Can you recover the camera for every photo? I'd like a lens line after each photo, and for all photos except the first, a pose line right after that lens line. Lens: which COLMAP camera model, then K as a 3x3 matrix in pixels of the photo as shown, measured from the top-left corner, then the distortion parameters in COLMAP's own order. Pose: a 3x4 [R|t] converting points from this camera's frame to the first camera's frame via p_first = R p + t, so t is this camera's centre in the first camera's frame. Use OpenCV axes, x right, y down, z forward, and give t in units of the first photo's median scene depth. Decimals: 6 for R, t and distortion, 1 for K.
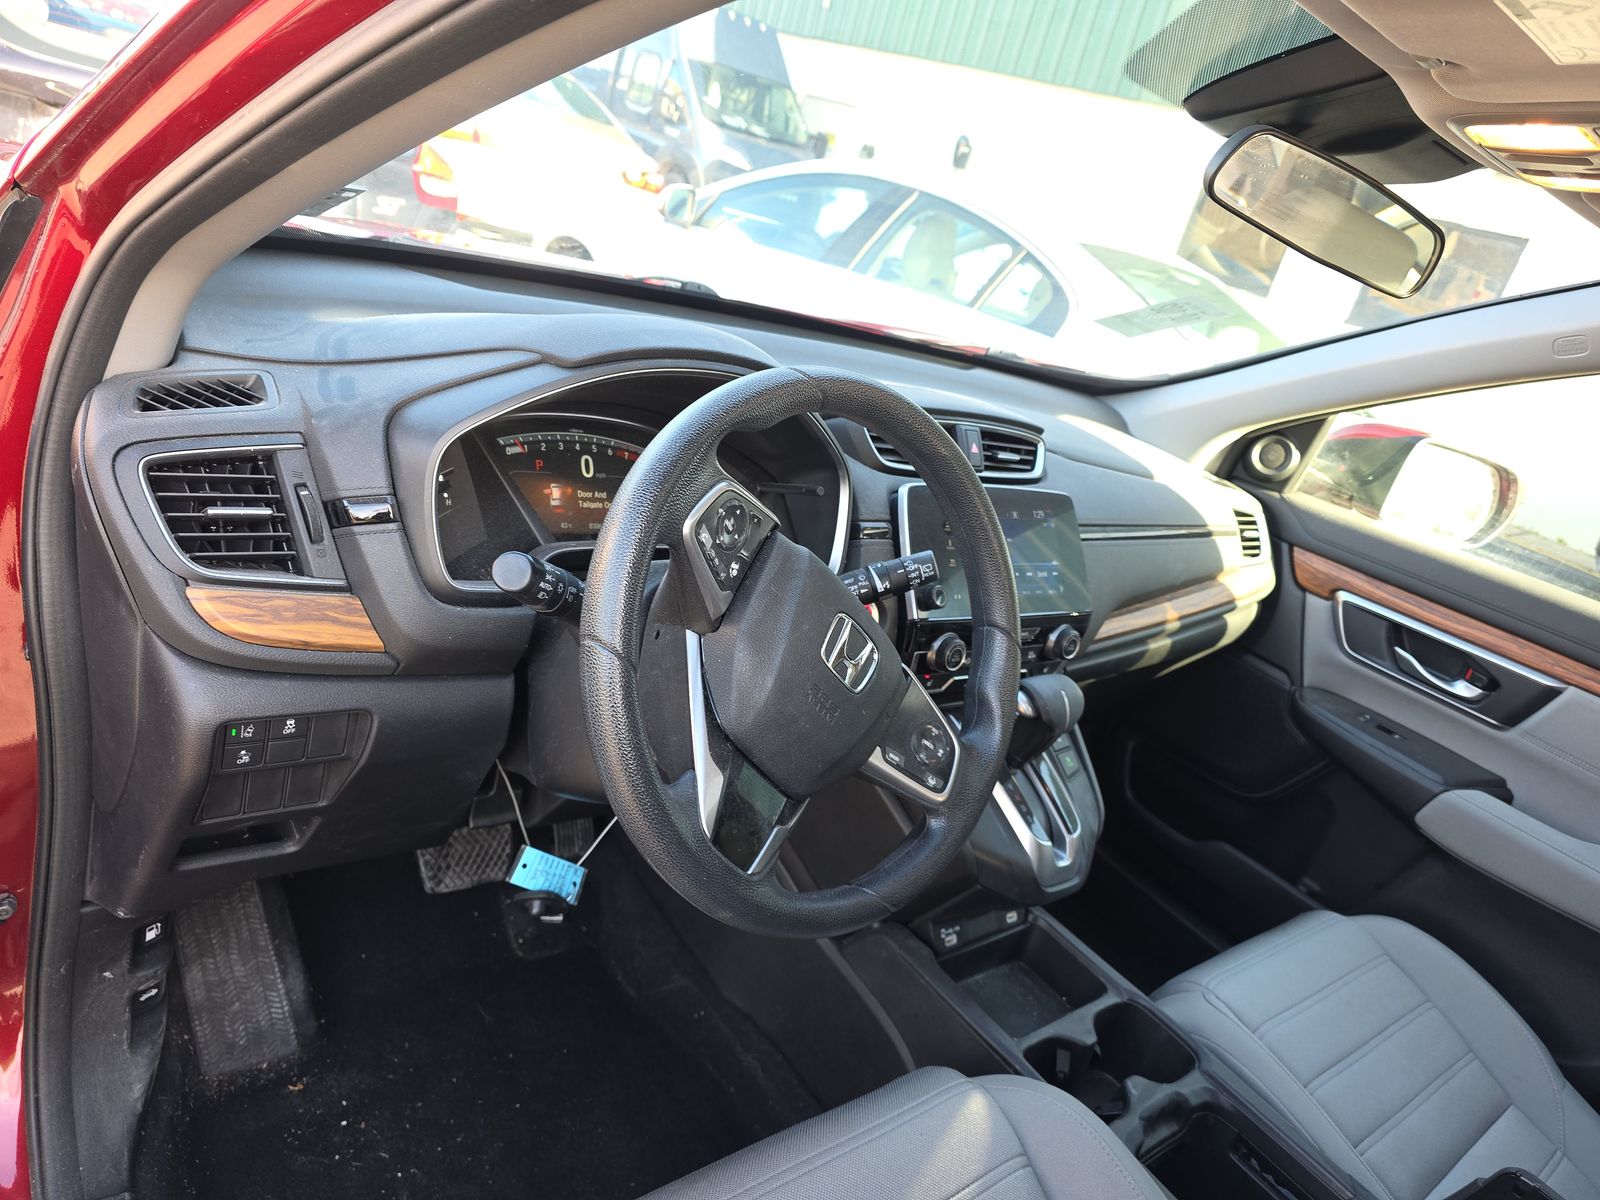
lens RADIAL K [[1067.9, 0, 802.5], [0, 1067.9, 587.8], [0, 0, 1]] dist [0.027892, -0.001937]
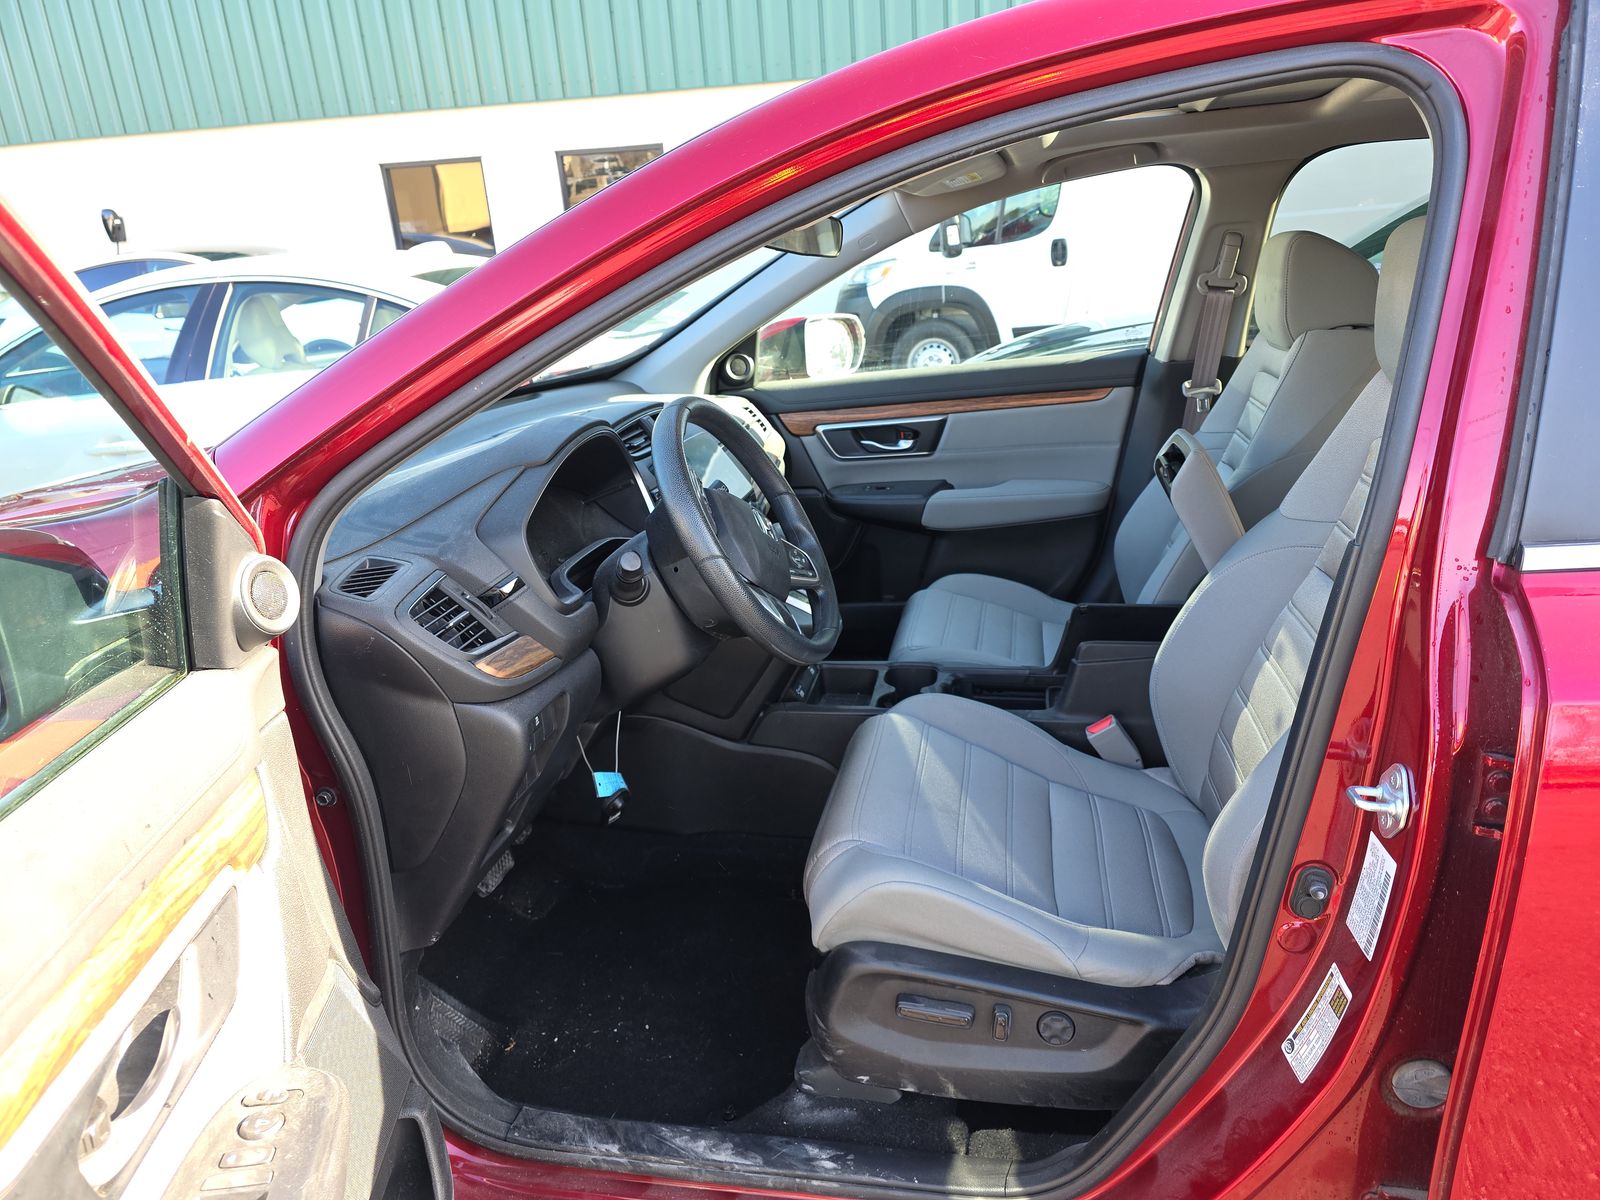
lens RADIAL K [[1067.9, 0, 800.2], [0, 1067.9, 604.5], [0, 0, 1]] dist [0.027892, -0.001937]
pose [[0.712065, -0.500665, 0.492237, -0.468794], [0.485931, 0.857463, 0.169201, -0.055668], [-0.506788, 0.118712, 0.853858, -0.333315]]
